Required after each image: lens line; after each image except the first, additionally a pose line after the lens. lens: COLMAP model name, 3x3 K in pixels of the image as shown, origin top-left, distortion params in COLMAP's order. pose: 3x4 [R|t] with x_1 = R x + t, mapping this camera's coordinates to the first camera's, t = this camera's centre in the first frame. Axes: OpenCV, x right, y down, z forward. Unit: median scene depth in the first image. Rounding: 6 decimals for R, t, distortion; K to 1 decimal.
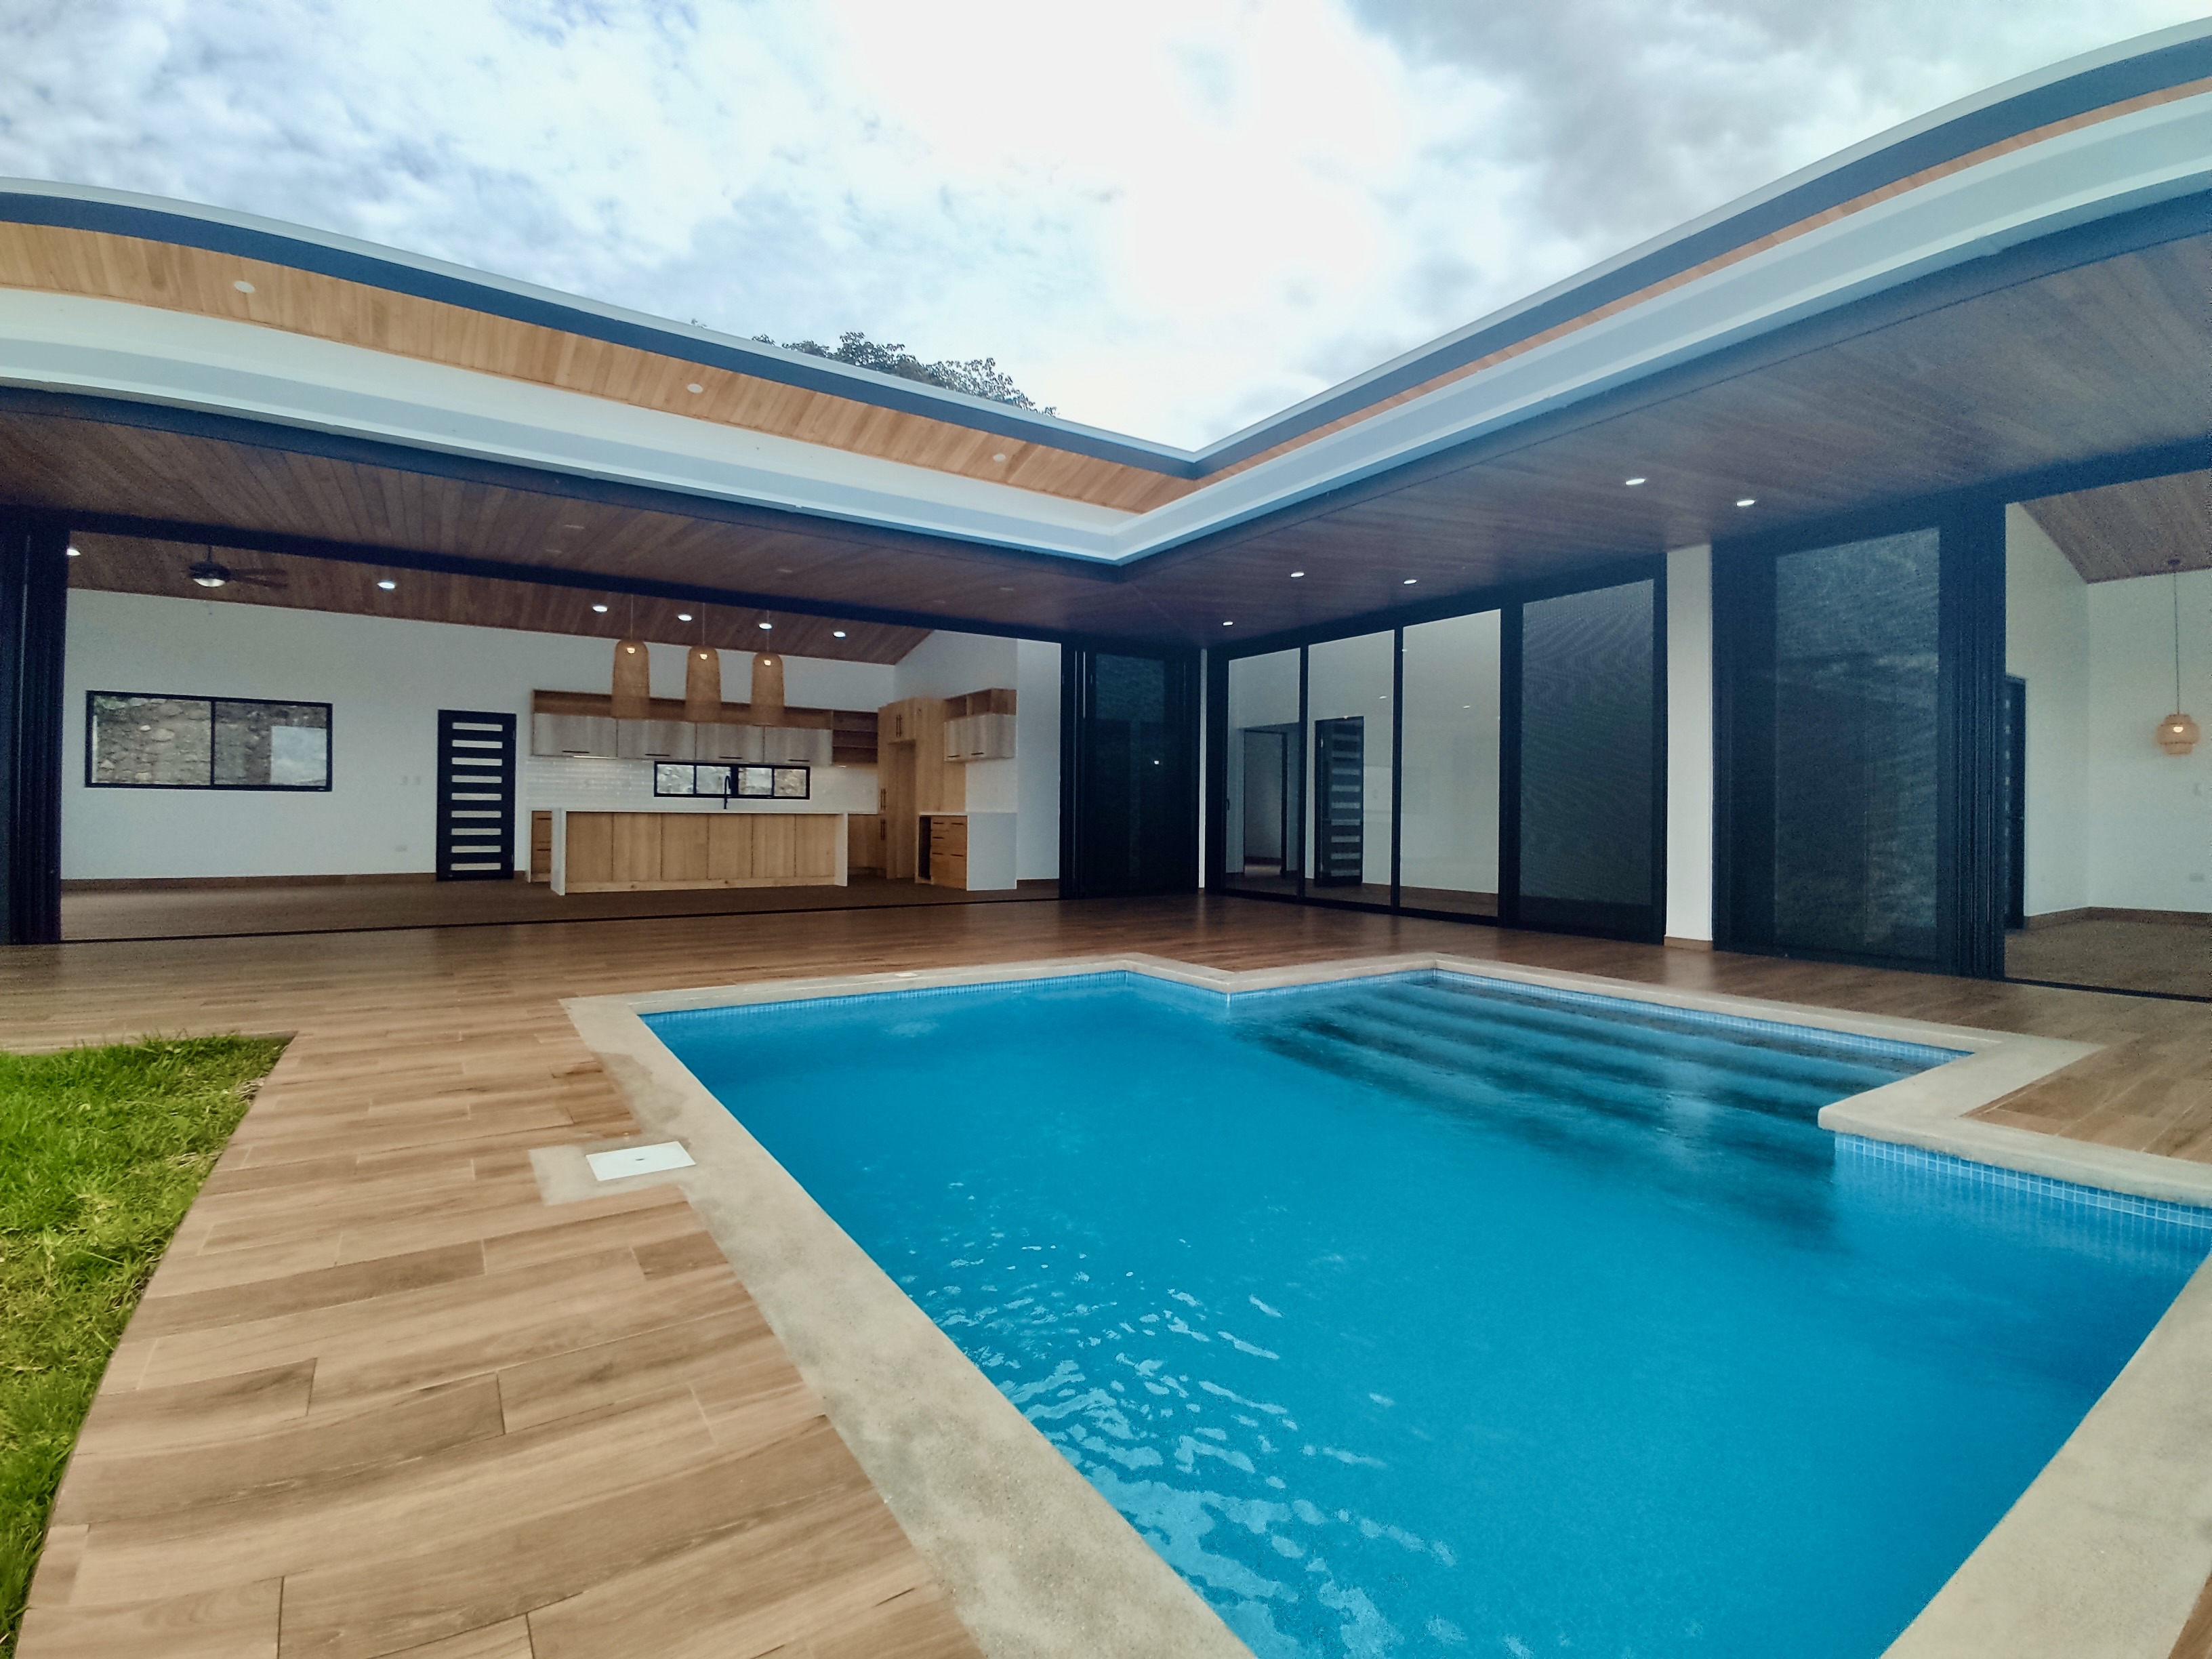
lens RADIAL K [[1010.6, 0, 1111.8], [0, 1010.6, 817.8], [0, 0, 1]] dist [0.011696, -0.019126]
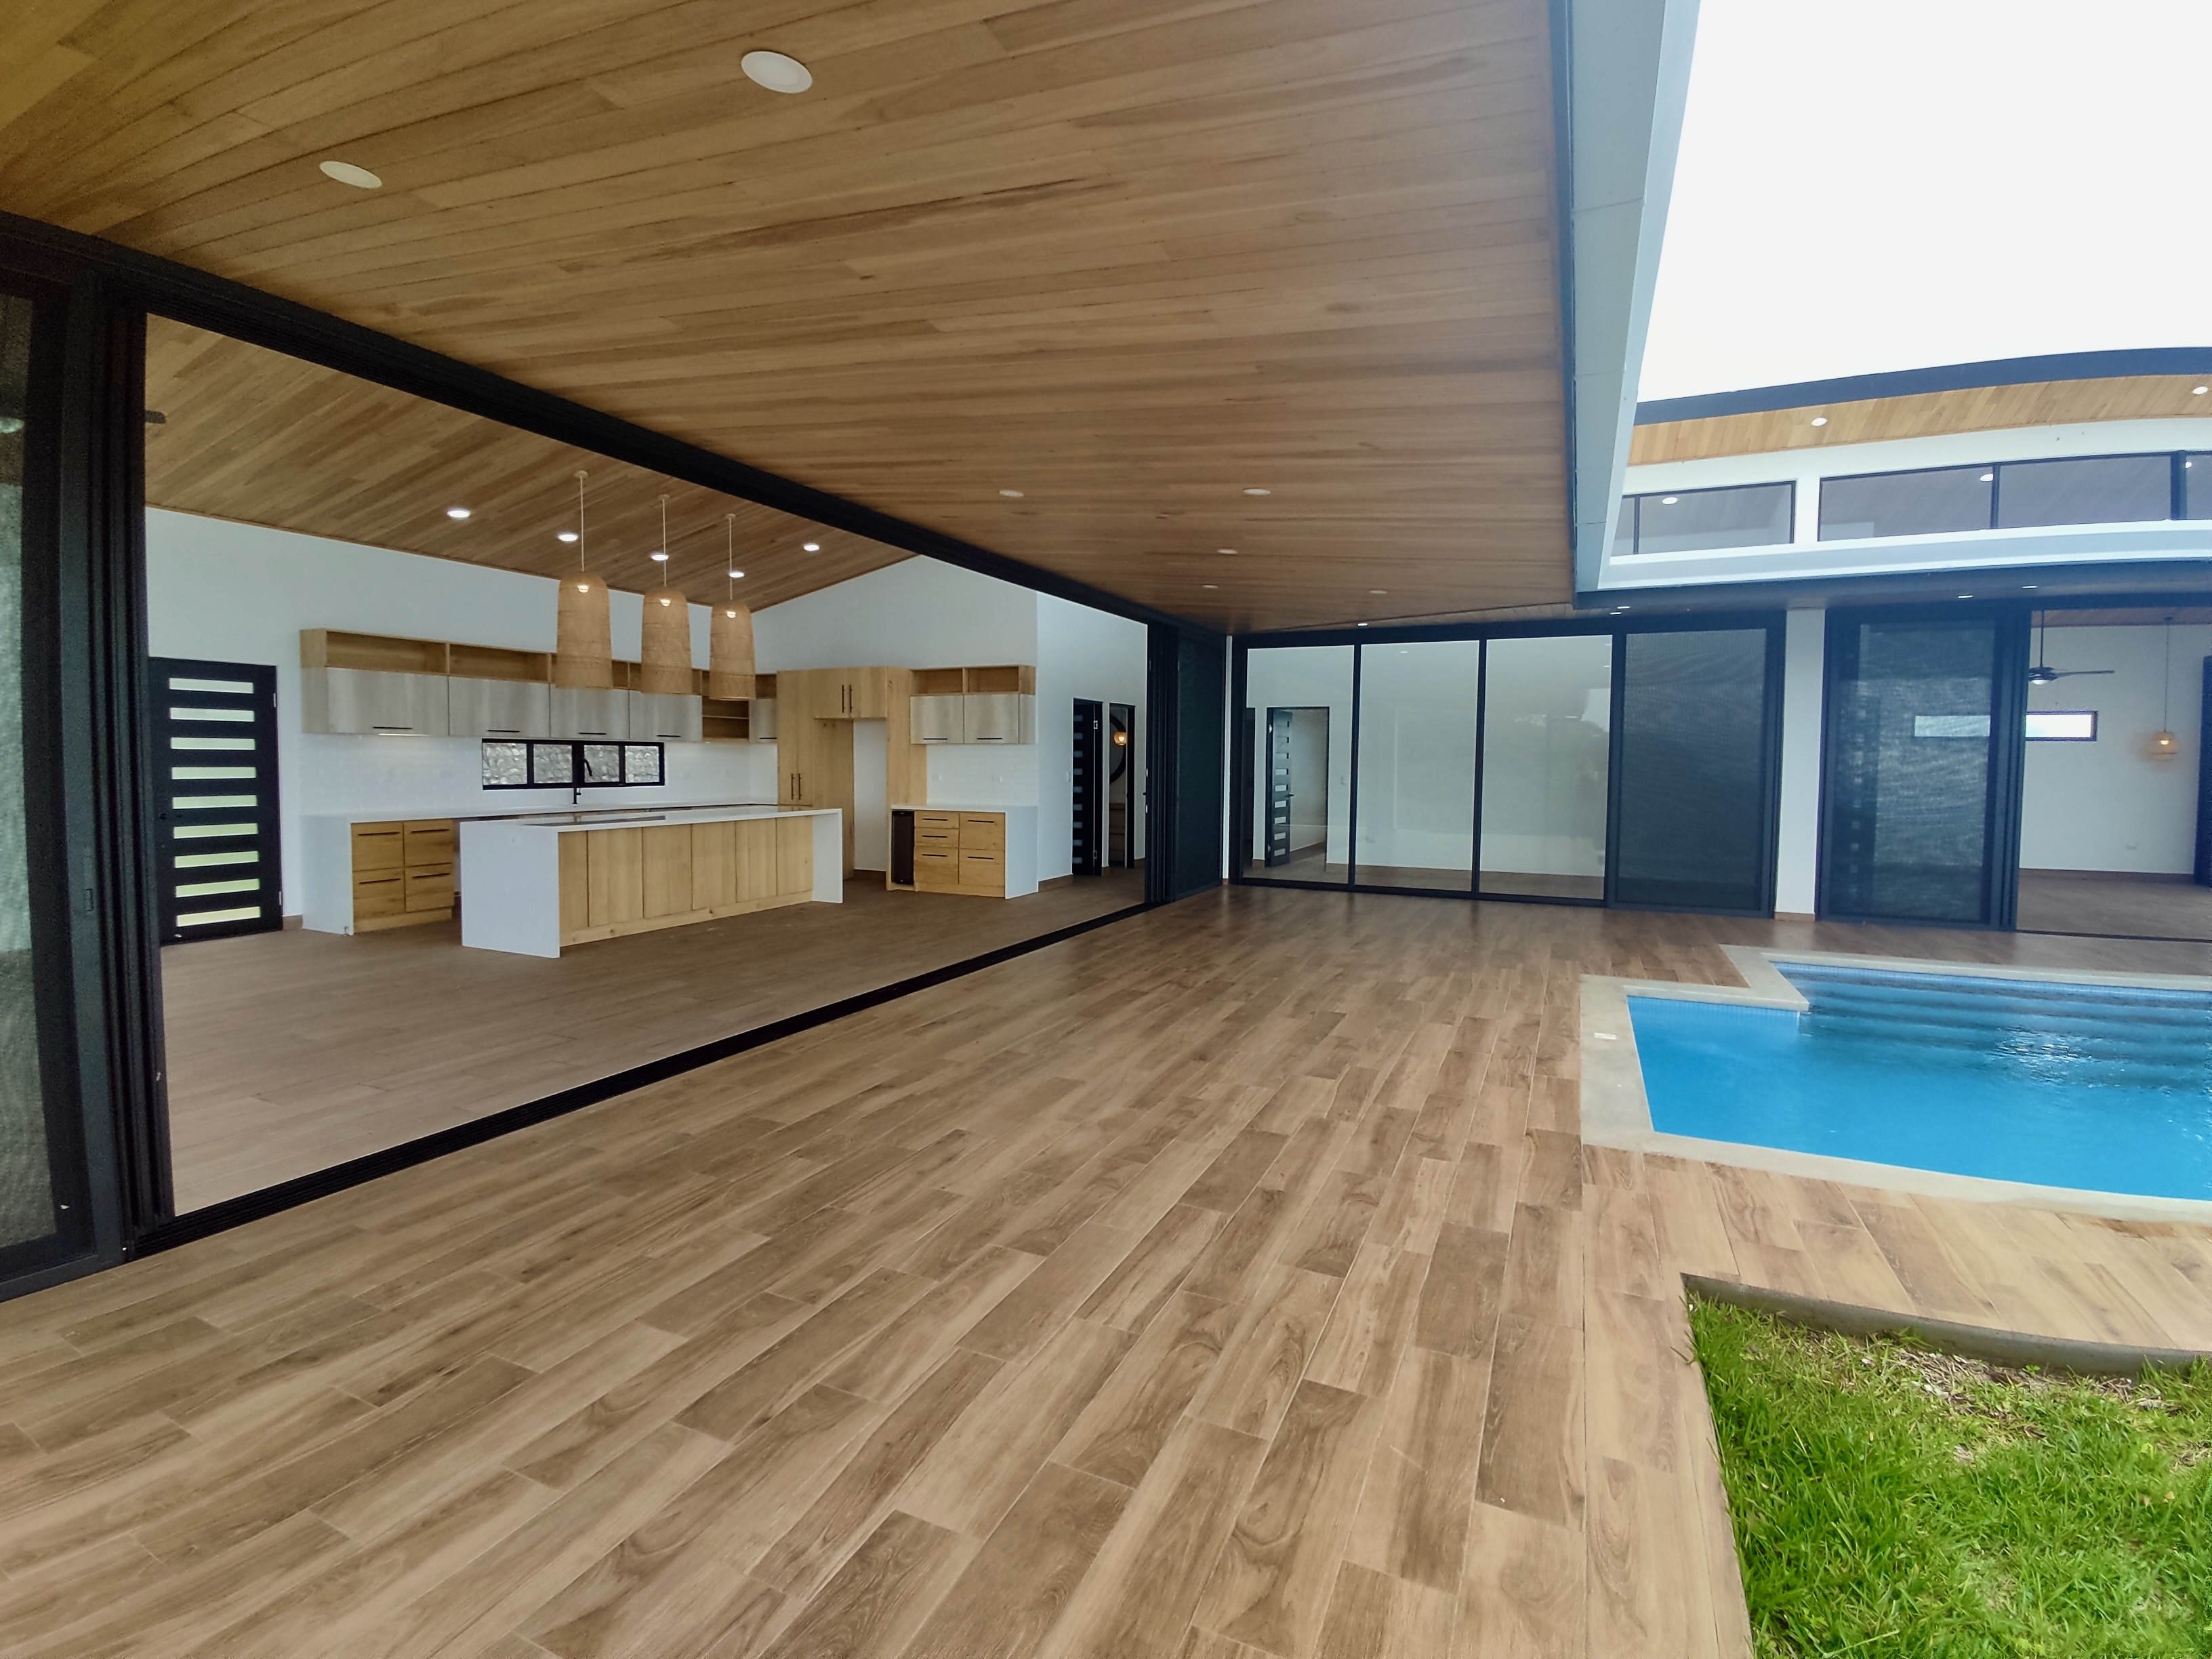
lens RADIAL K [[1024.9, 0, 1102.3], [0, 1024.9, 804.0], [0, 0, 1]] dist [0.002290, -0.000272]
pose [[0.851484, -0.026862, 0.523692, -0.504759], [0.001418, 0.998801, 0.048926, -0.049586], [-0.524379, -0.040917, 0.850502, 0.202950]]
